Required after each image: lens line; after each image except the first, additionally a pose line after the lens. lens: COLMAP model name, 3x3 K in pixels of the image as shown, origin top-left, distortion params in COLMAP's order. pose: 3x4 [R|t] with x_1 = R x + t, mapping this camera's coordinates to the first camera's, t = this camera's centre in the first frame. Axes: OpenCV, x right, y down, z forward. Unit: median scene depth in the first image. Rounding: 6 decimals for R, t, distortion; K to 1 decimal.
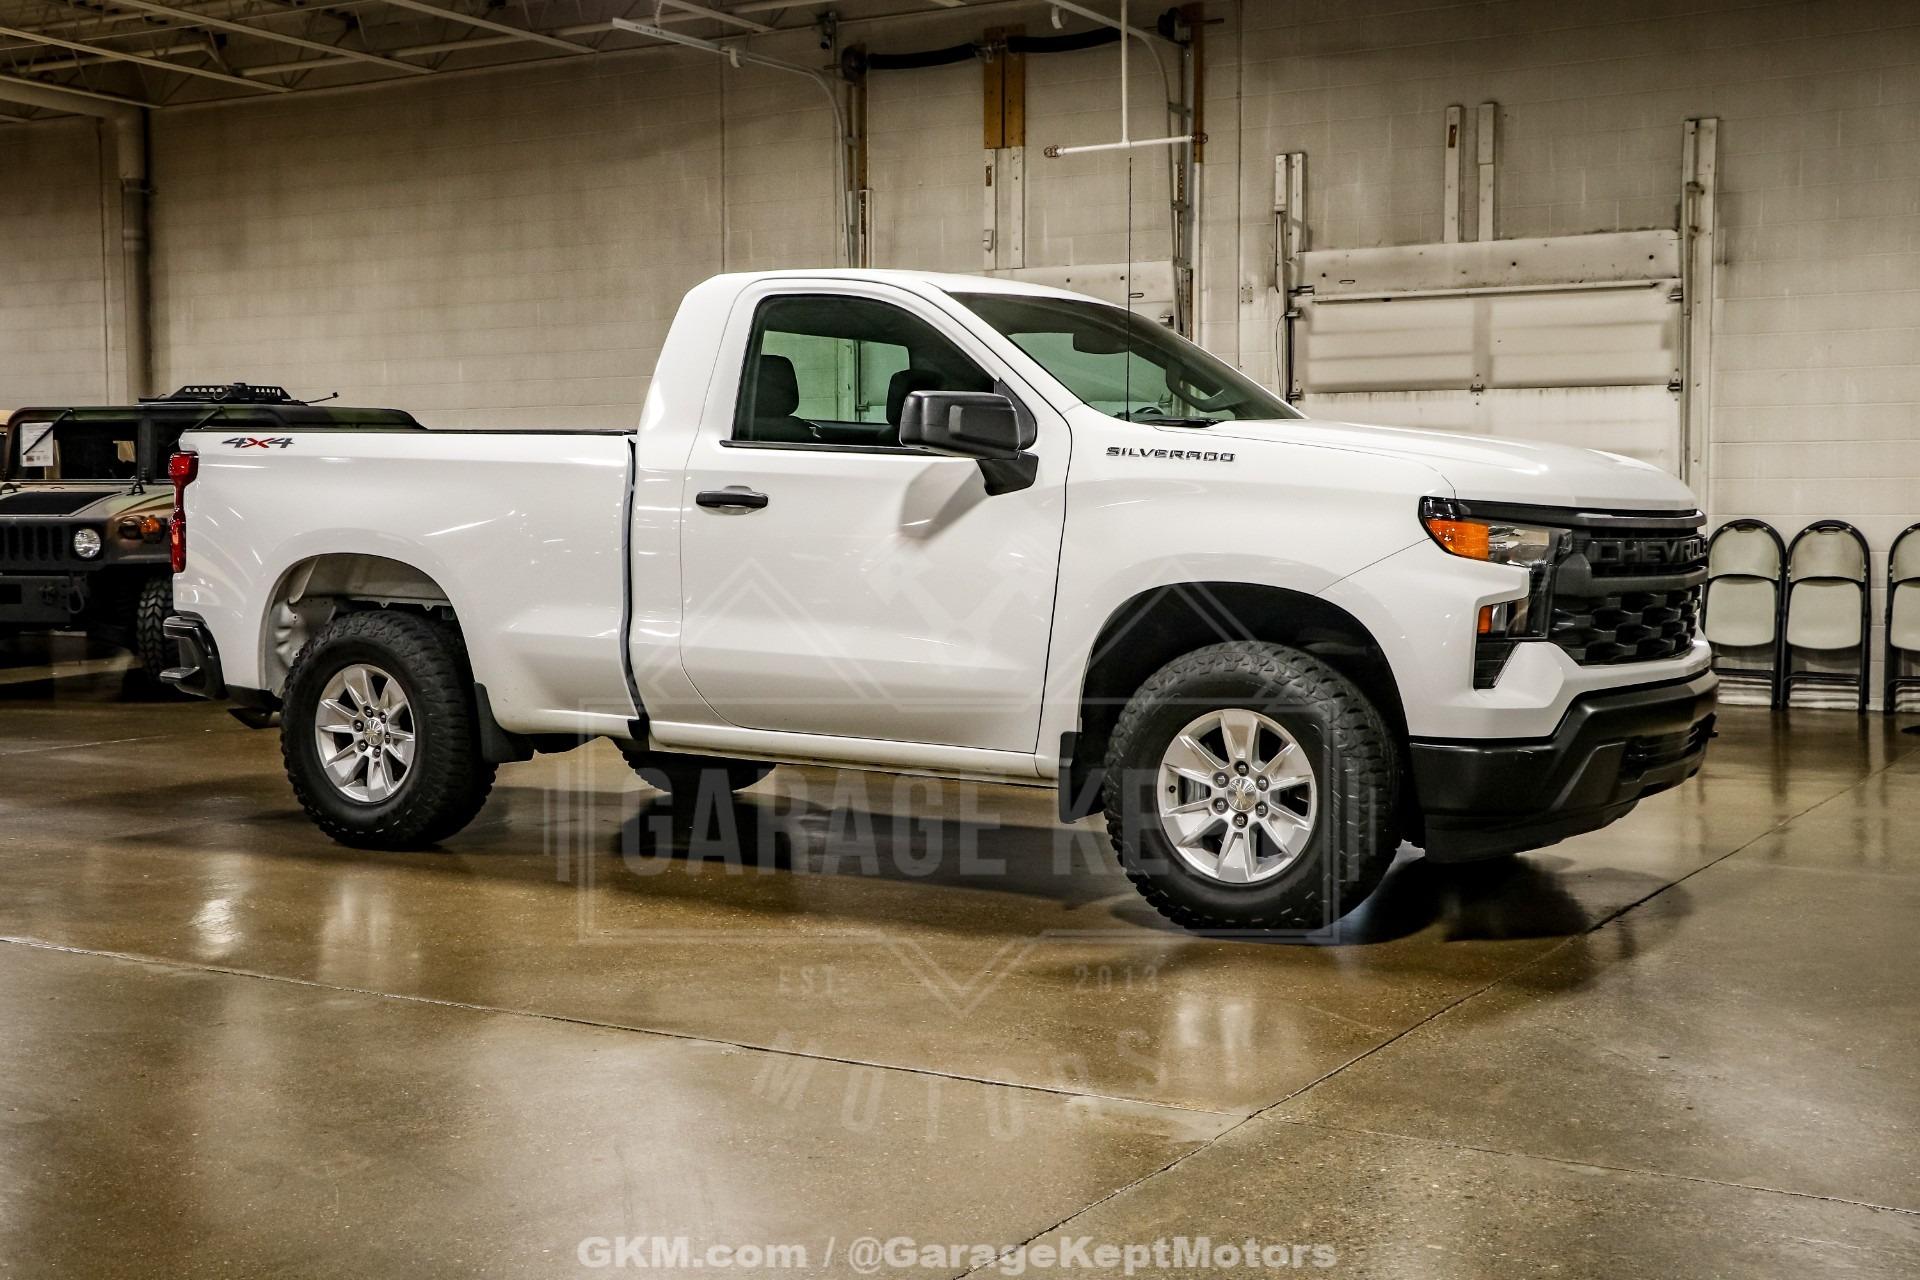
lens RADIAL K [[2386.6, 0, 960.0], [0, 2386.6, 640.0], [0, 0, 1]] dist [-0.025161, 0.371769]
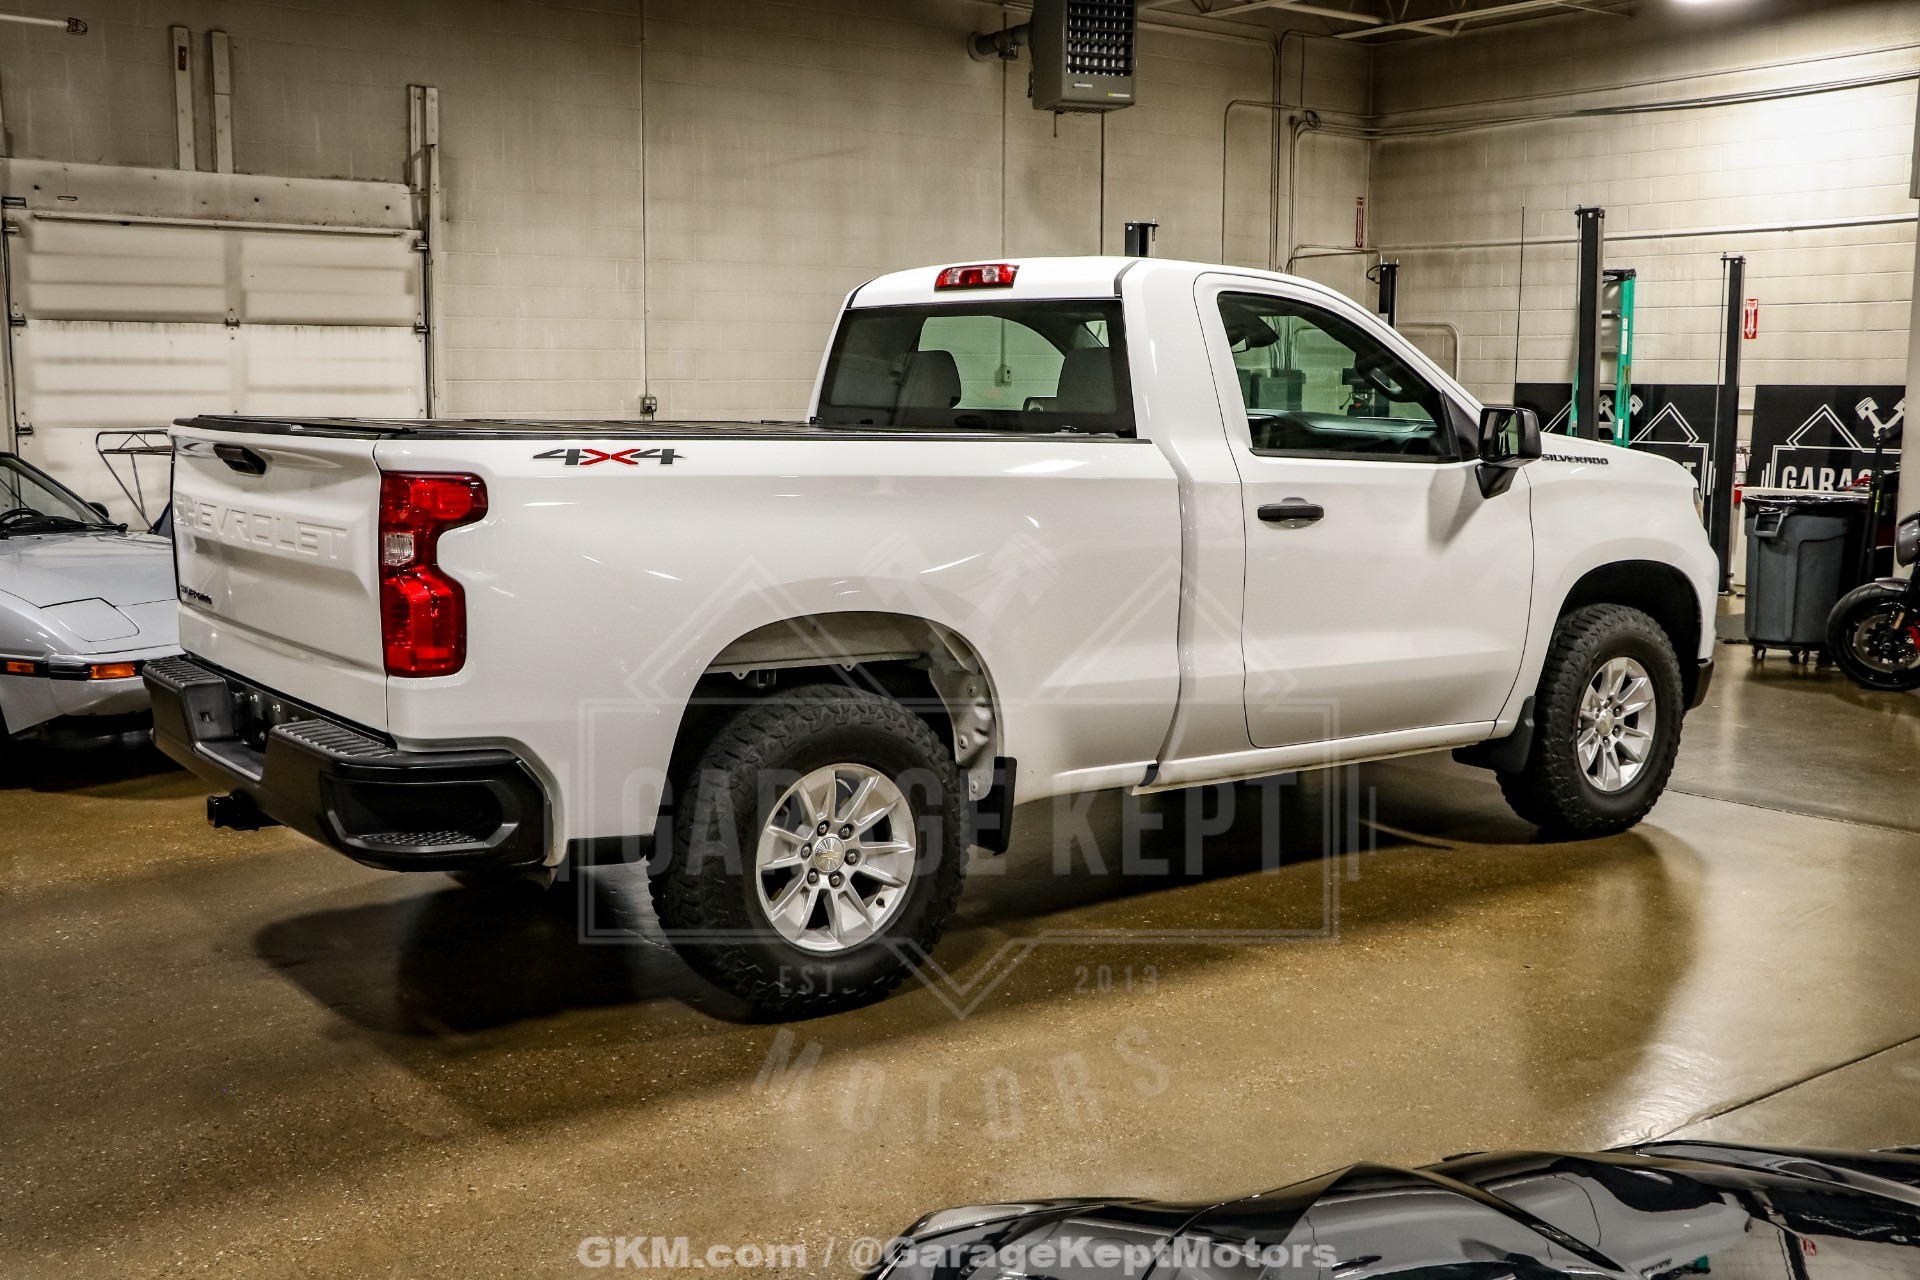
lens RADIAL K [[1961.7, 0, 965.2], [0, 1961.7, 637.9], [0, 0, 1]] dist [-0.120169, 0.290680]
pose [[0.365898, -0.122499, 0.922558, -0.462433], [0.047538, 0.992465, 0.112927, -0.055074], [-0.929440, 0.002537, 0.368964, 0.444648]]
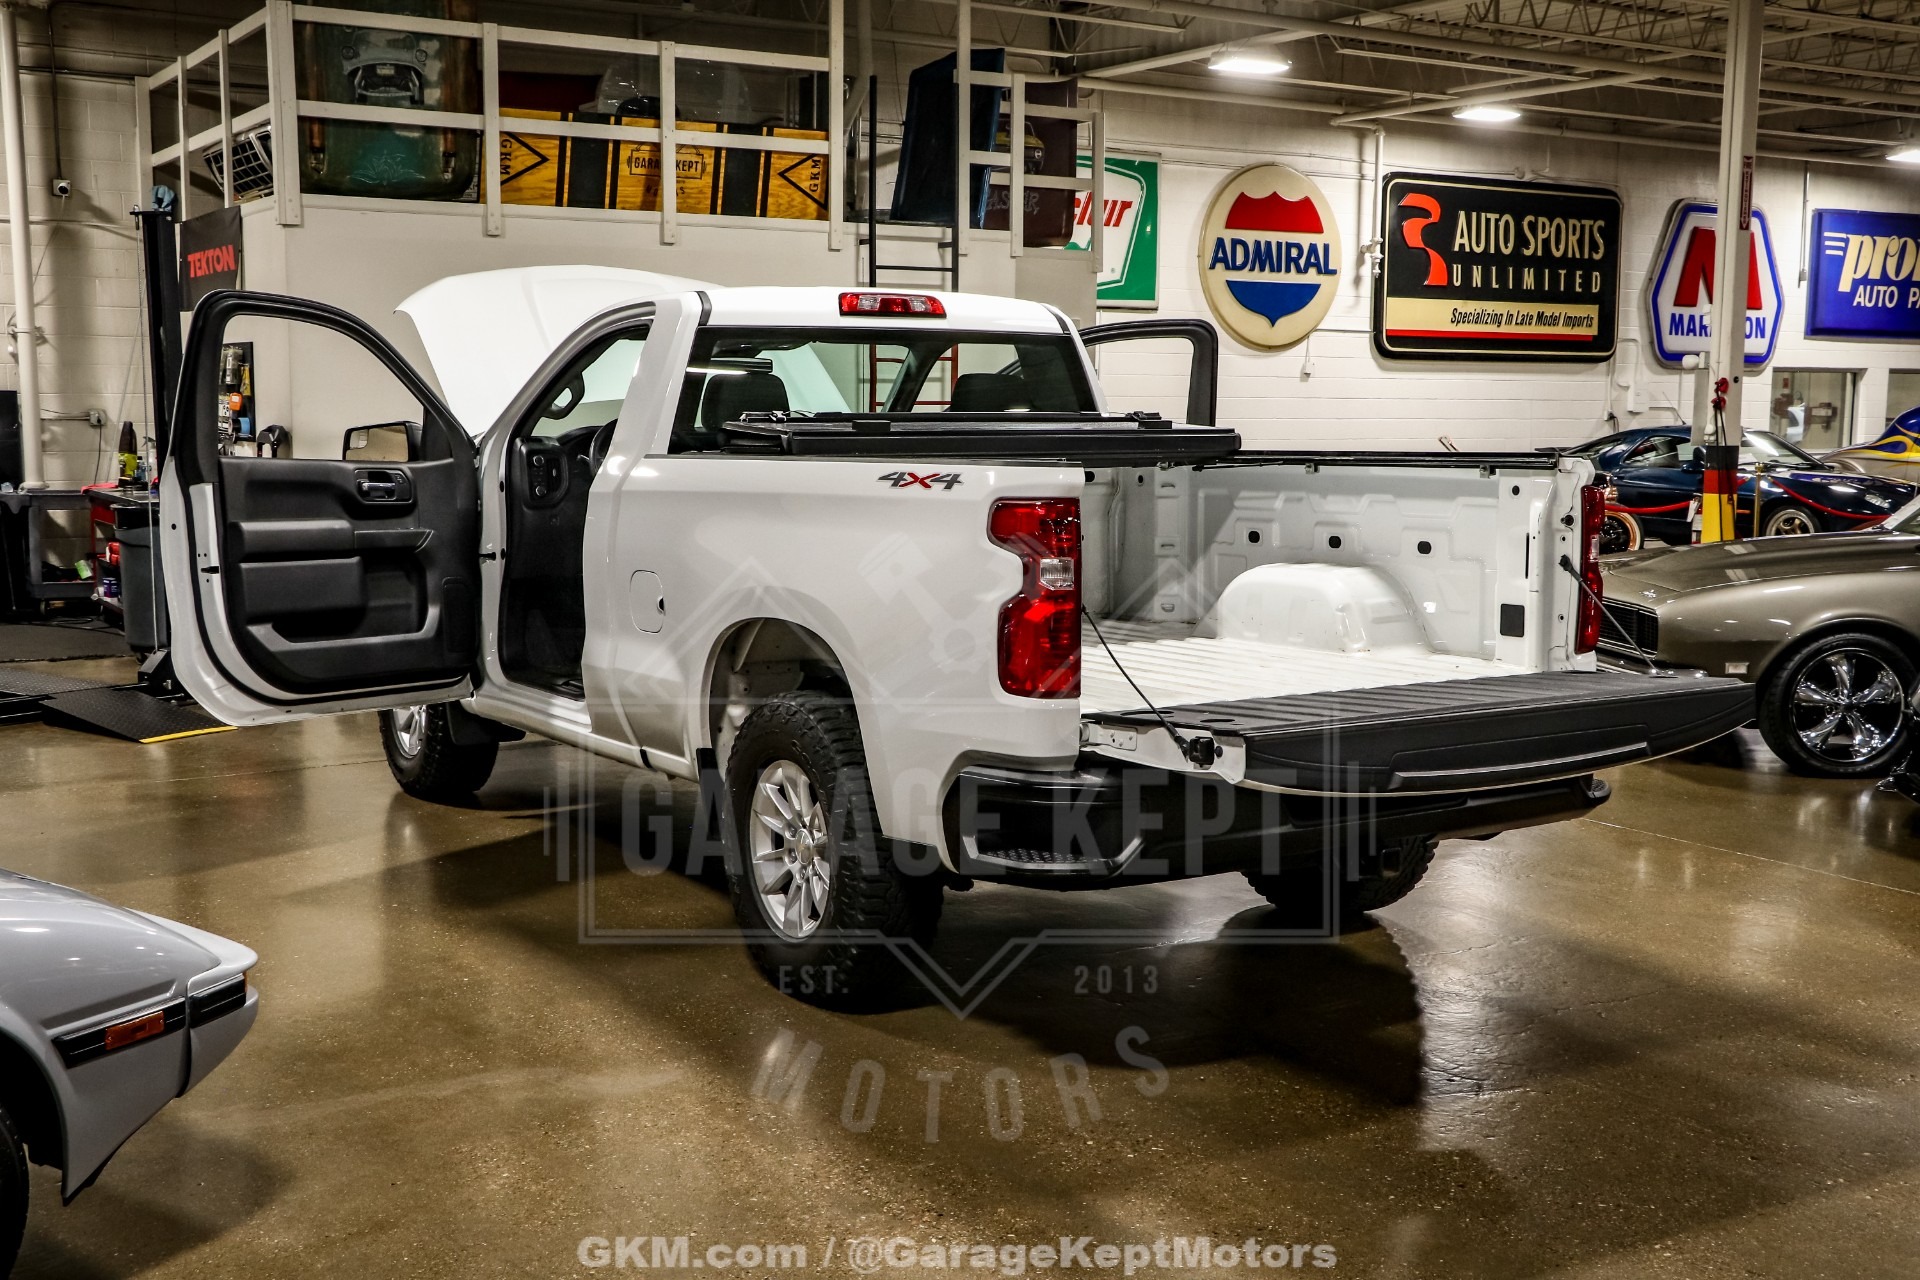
lens RADIAL K [[2122.6, 0, 955.8], [0, 2122.6, 639.3], [0, 0, 1]] dist [-0.084828, 0.308748]
pose [[-0.894139, -0.058435, 0.443961, -0.282488], [0.019220, 0.985527, 0.168426, -0.092714], [-0.447378, 0.159129, -0.880075, 1.062092]]
